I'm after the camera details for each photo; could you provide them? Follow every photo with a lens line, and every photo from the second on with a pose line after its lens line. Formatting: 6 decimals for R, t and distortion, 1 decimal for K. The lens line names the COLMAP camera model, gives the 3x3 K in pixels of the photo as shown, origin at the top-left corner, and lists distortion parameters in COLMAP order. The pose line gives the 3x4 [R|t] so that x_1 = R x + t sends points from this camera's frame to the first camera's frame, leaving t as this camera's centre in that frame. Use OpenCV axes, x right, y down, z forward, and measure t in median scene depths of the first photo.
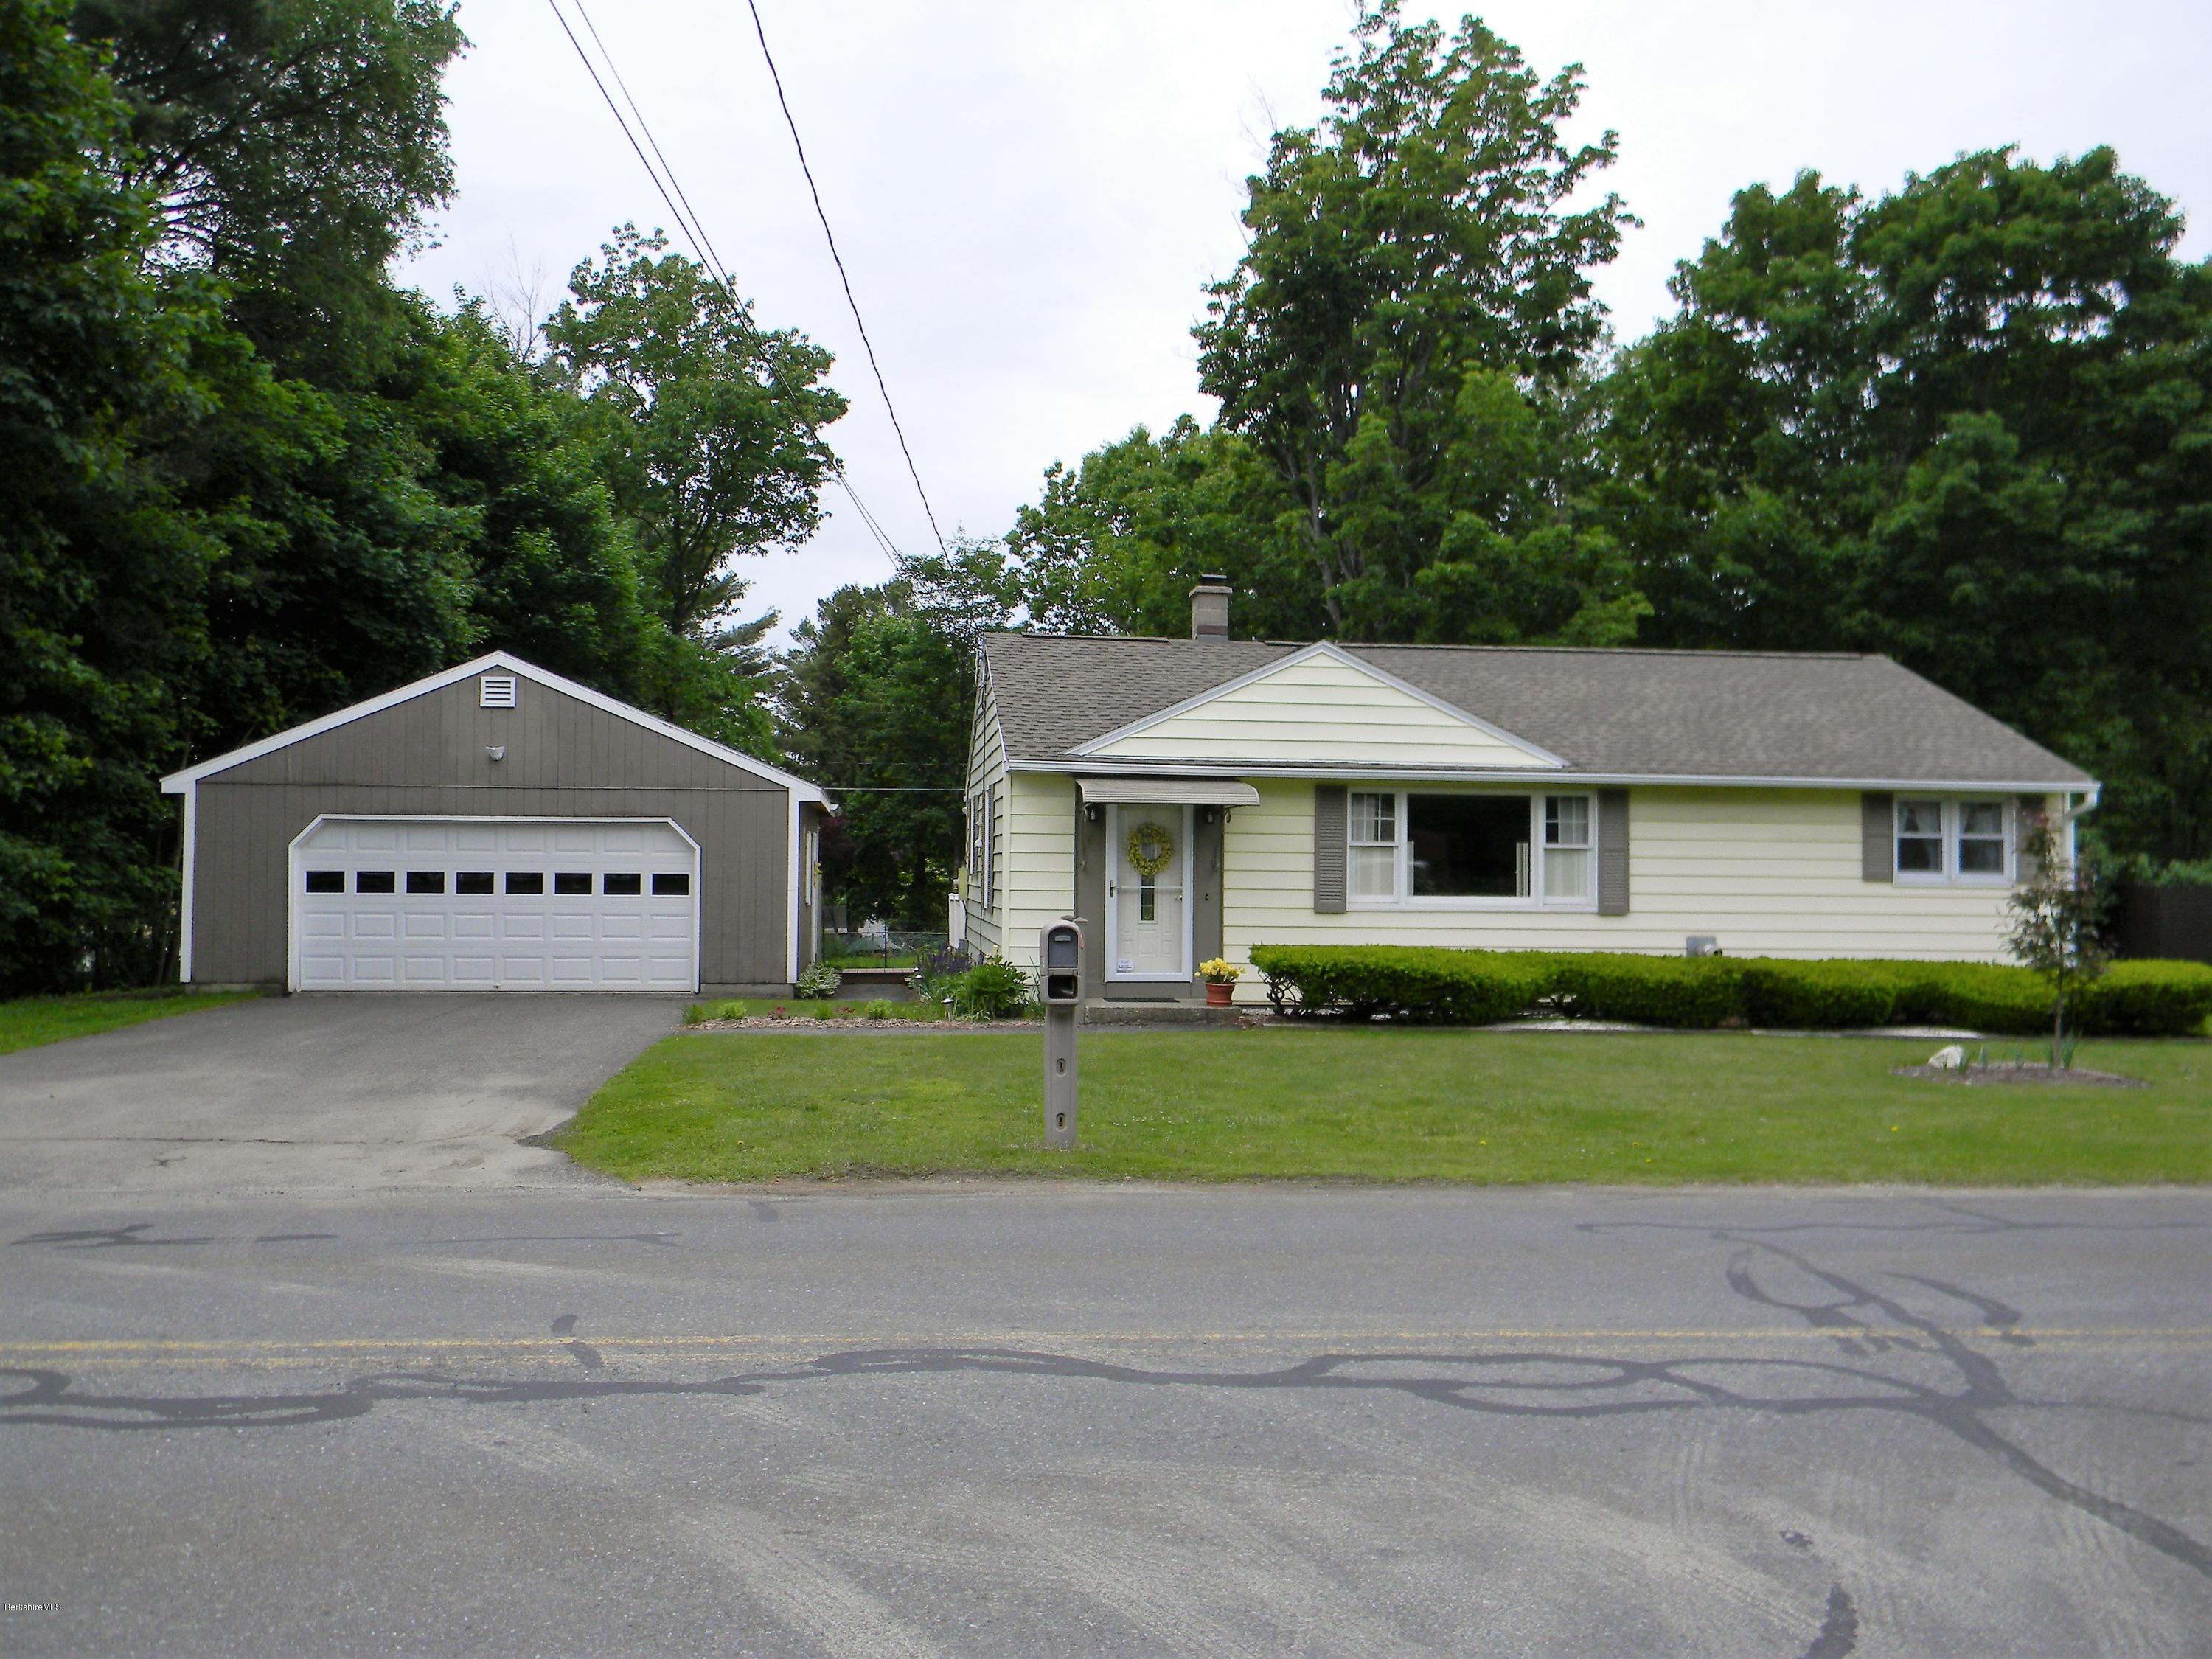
lens RADIAL K [[1779.7, 0, 1072.9], [0, 1779.7, 826.7], [0, 0, 1]] dist [-0.000155, 0.001869]
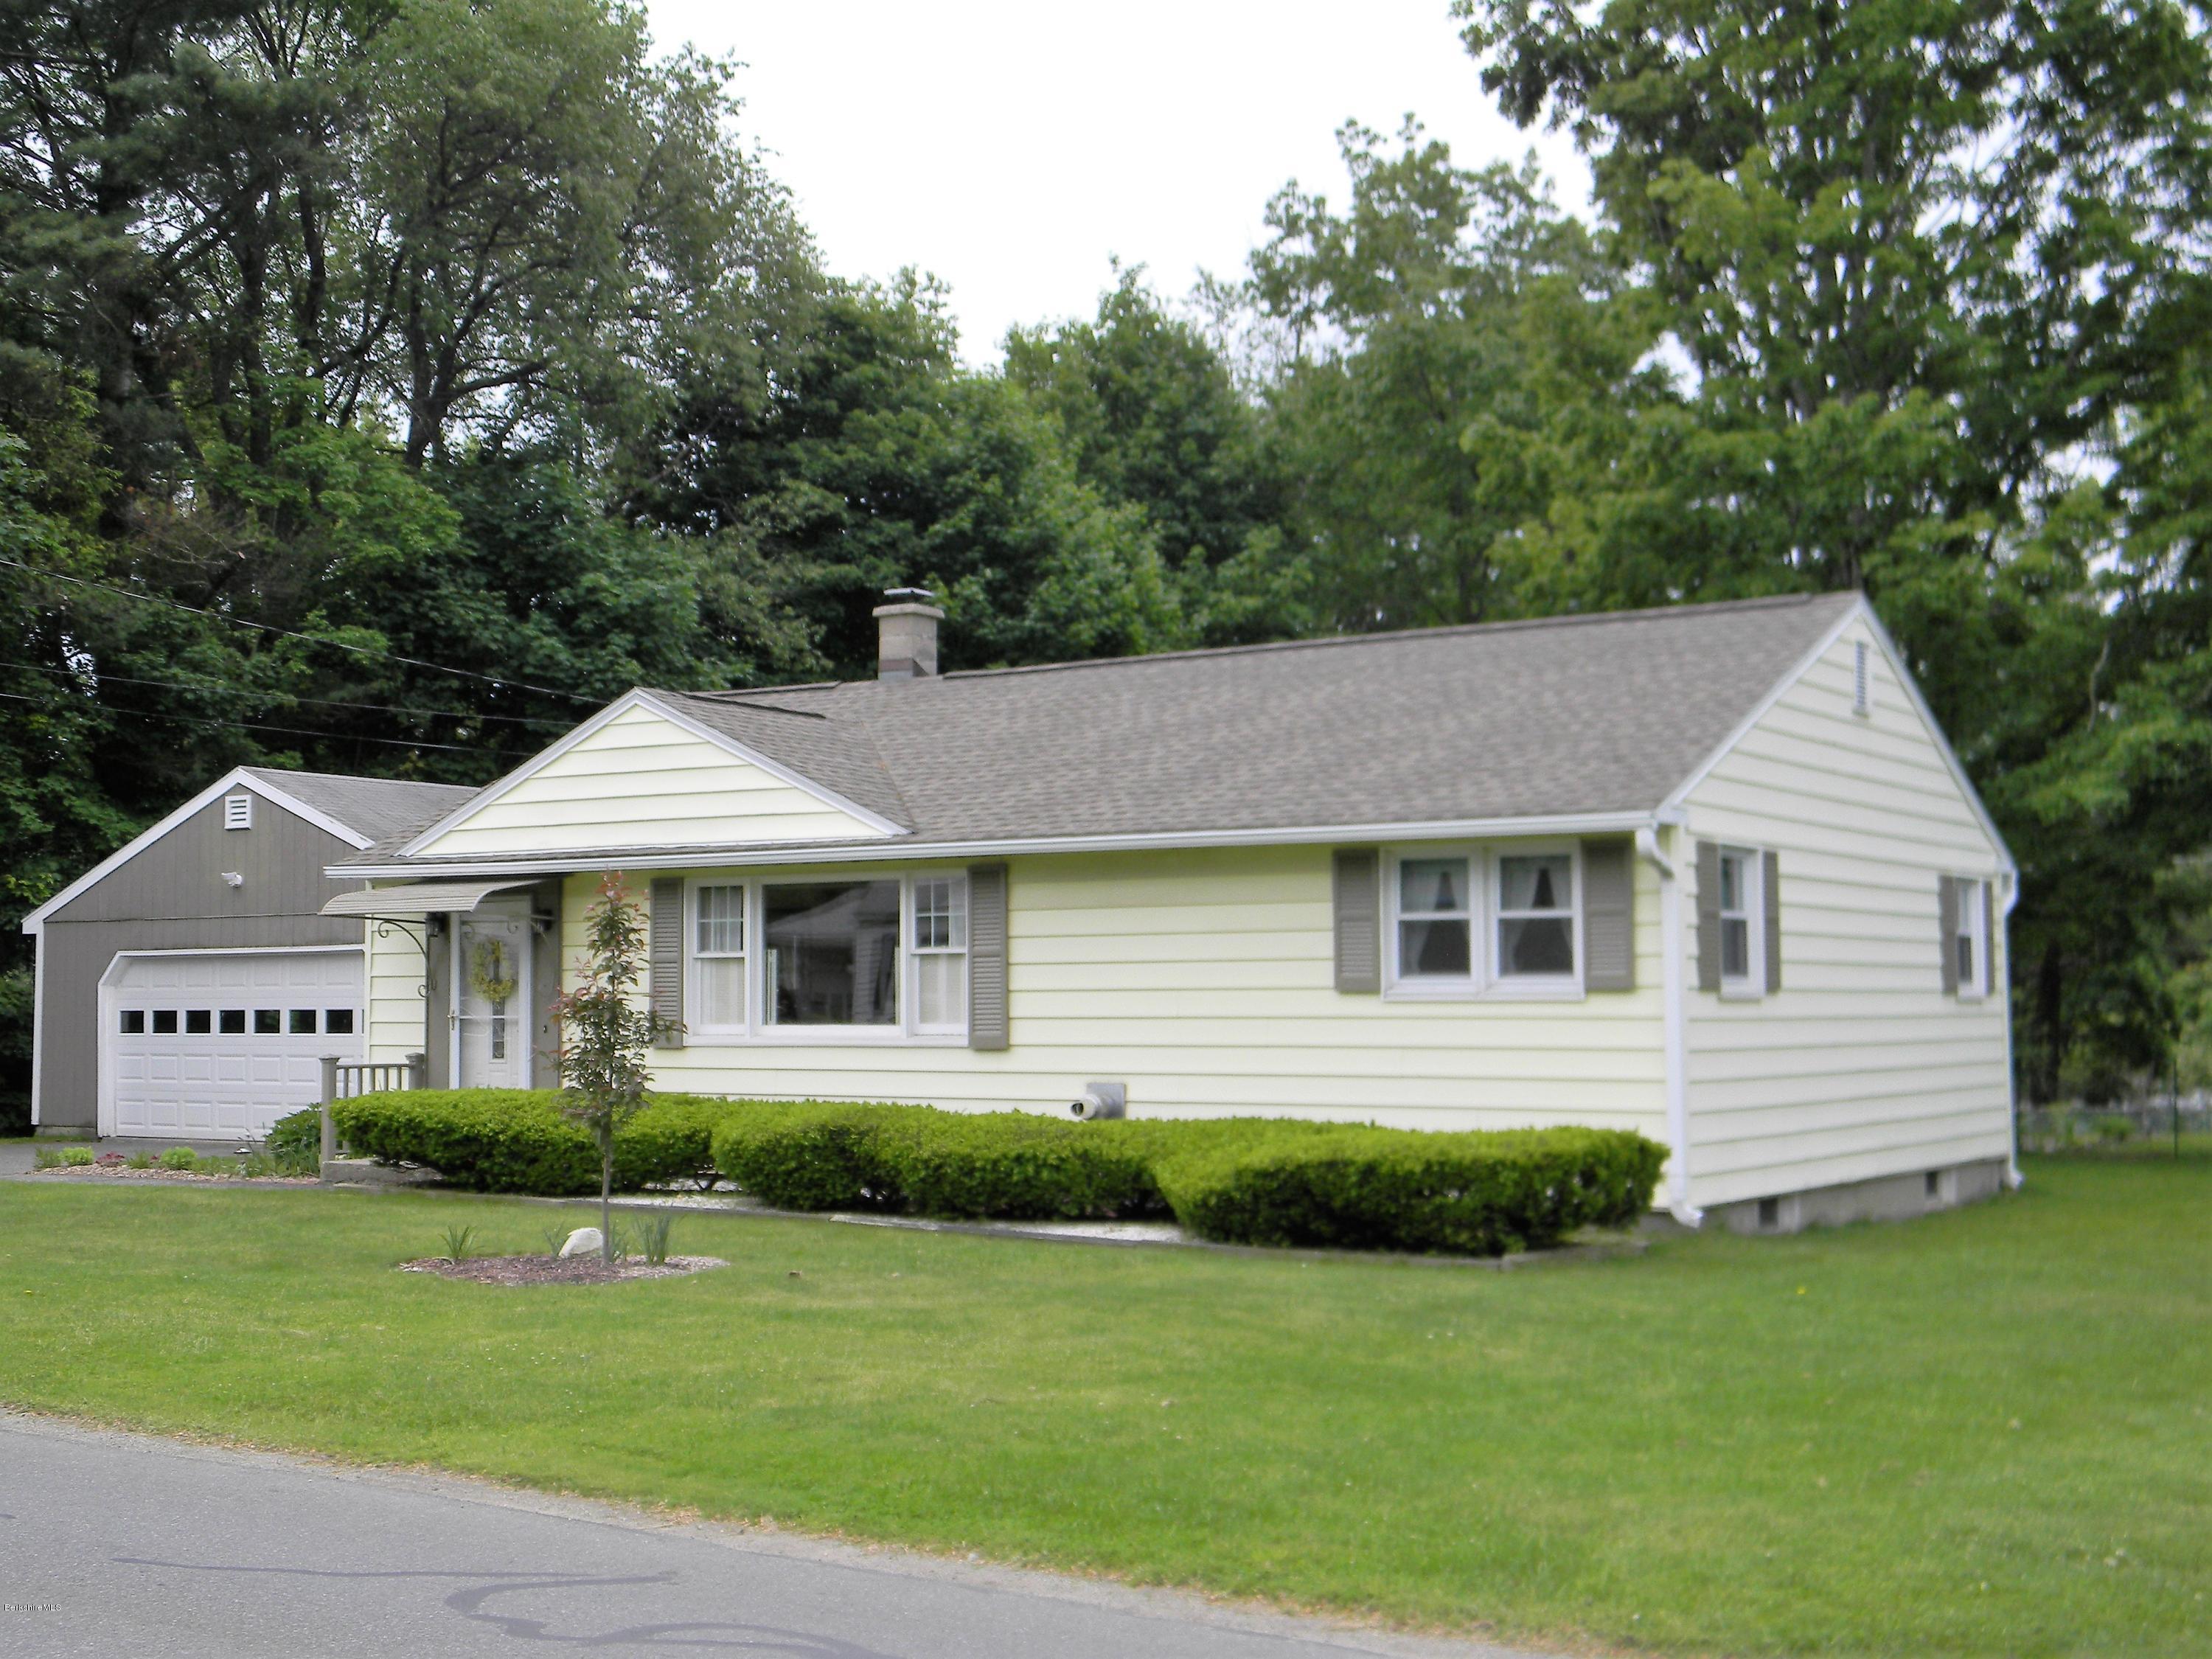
lens RADIAL K [[2727.5, 0, 1103.2], [0, 2727.5, 831.6], [0, 0, 1]] dist [0.015510, 0.000000]
pose [[0.767020, -0.055018, -0.639261, 0.928409], [0.027924, 0.998235, -0.052408, 0.020641], [0.641016, 0.022348, 0.767202, 0.210299]]
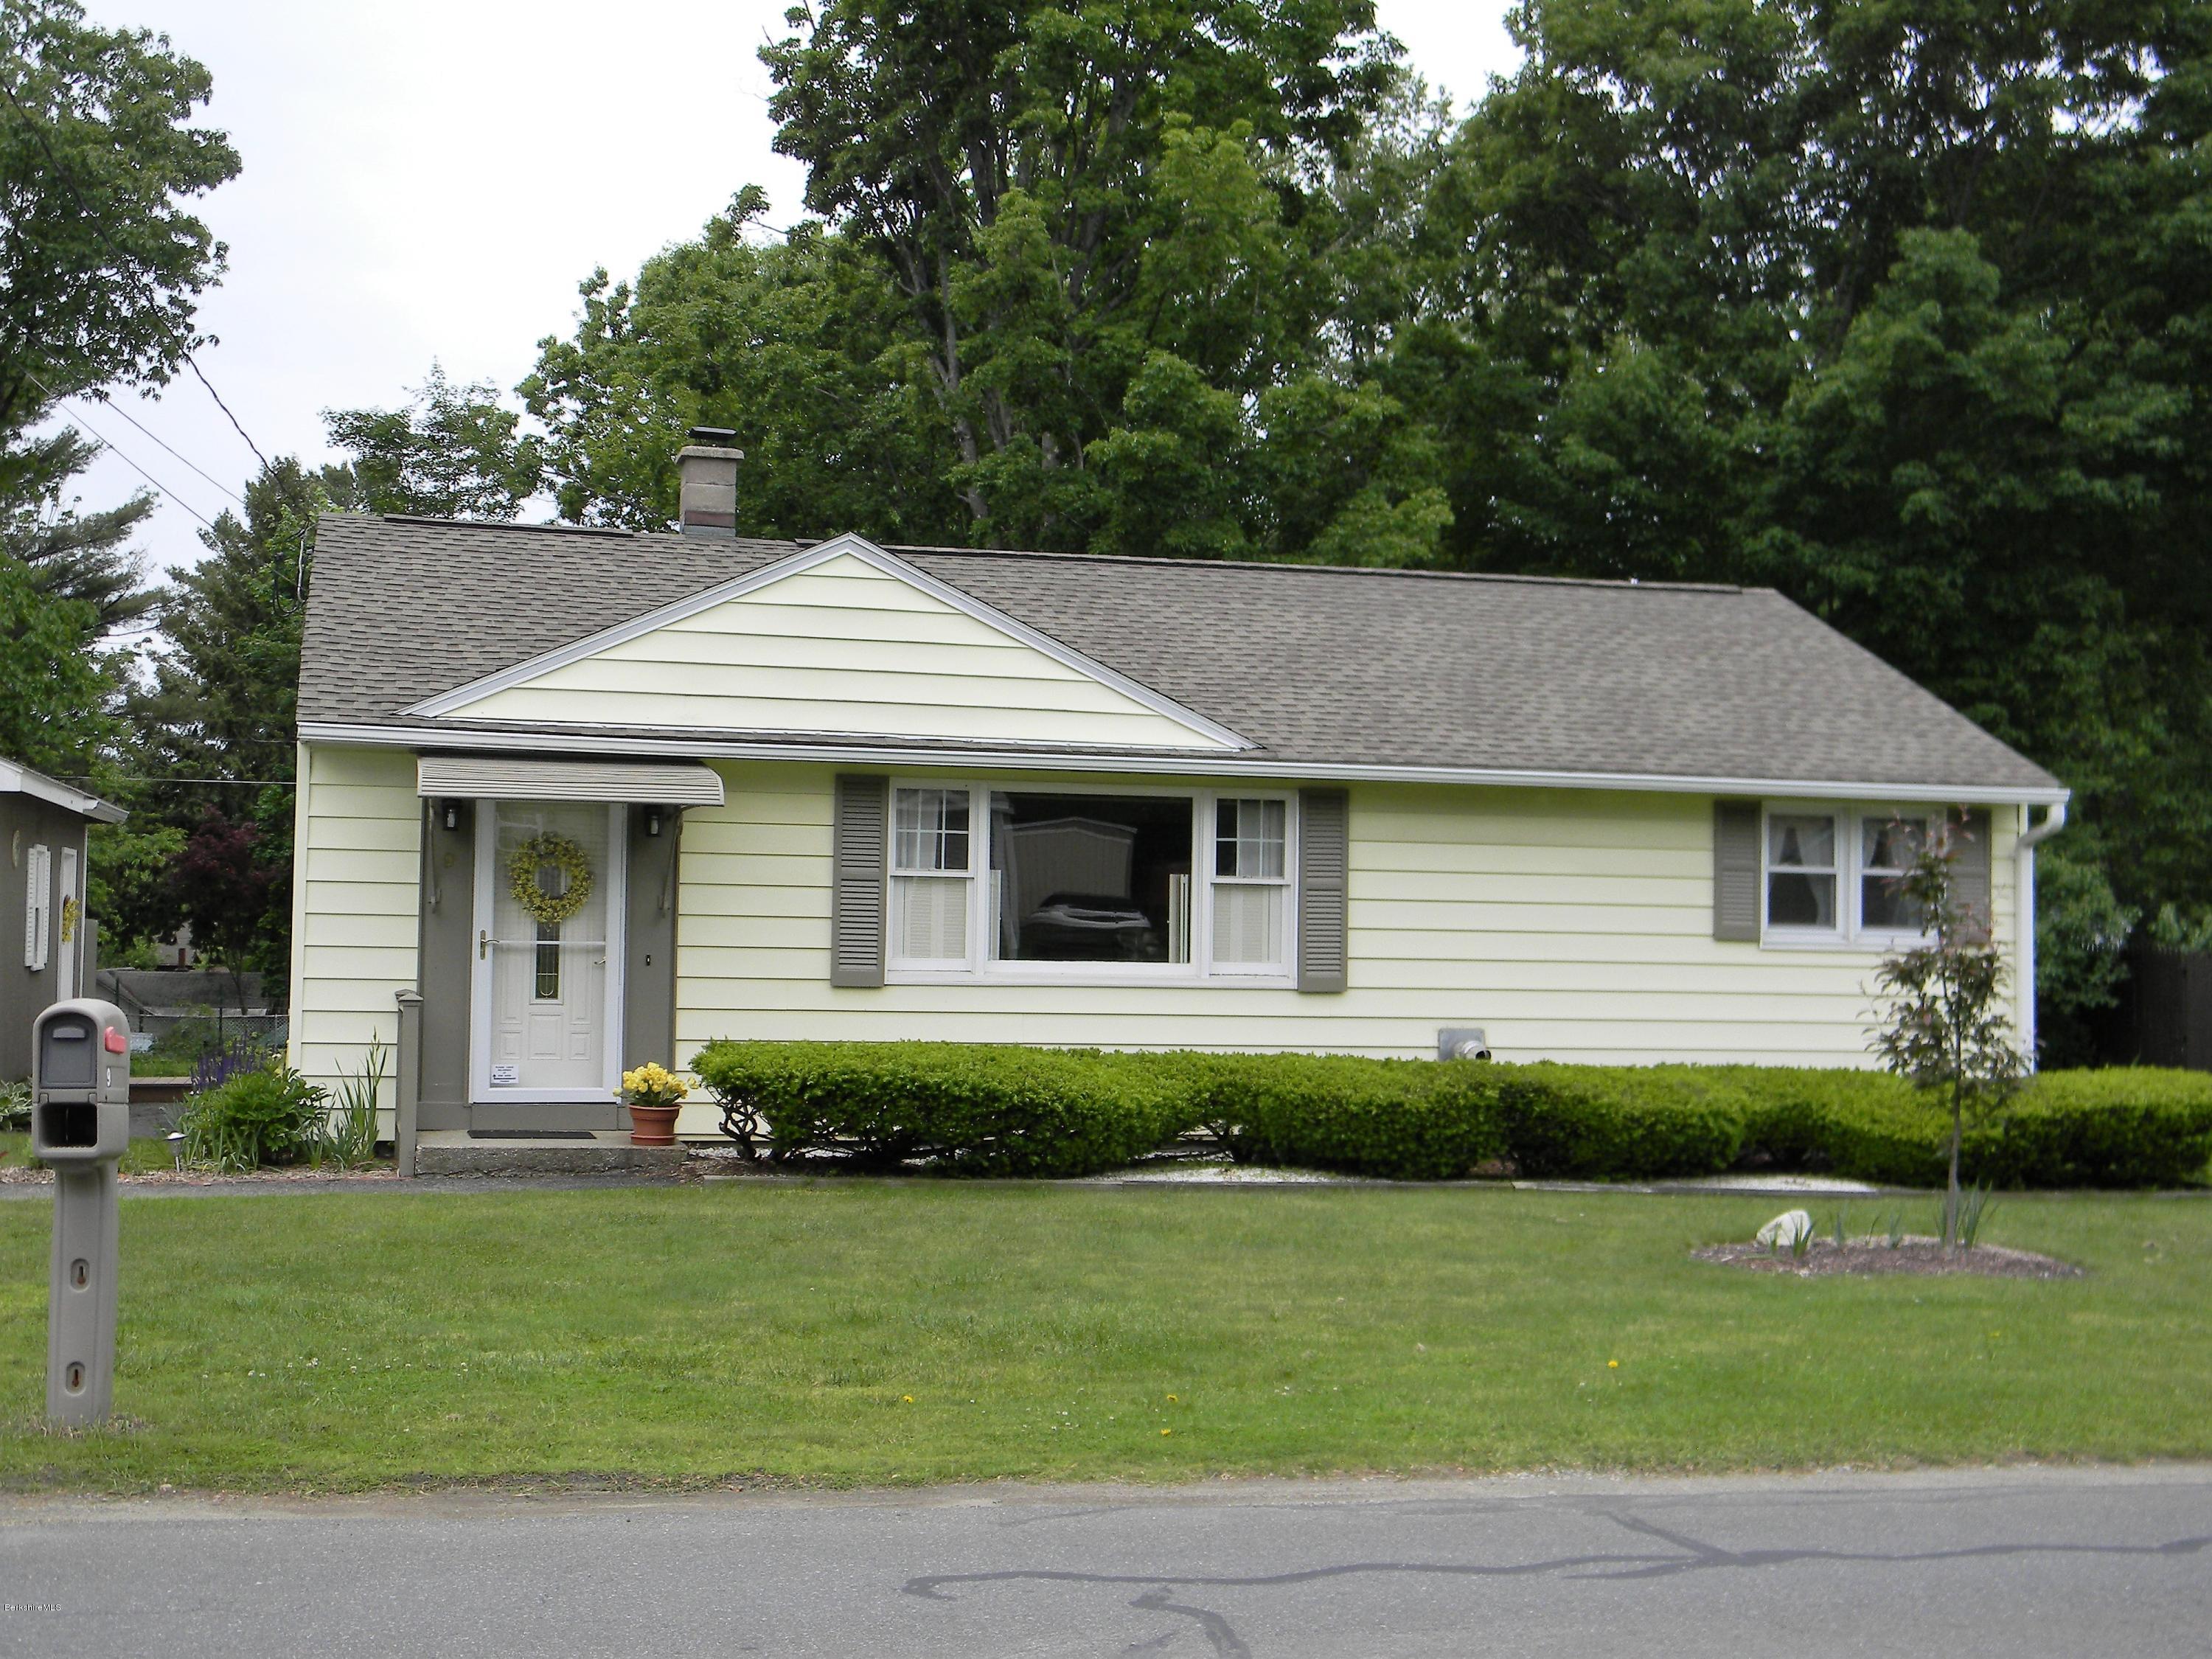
lens RADIAL K [[2727.5, 0, 1065.5], [0, 2727.5, 827.7], [0, 0, 1]] dist [0.015510, 0.000000]
pose [[0.990636, 0.012649, 0.135939, 0.079977], [-0.011323, 0.999881, -0.010525, 0.003099], [-0.136056, 0.008887, 0.990661, 0.069901]]
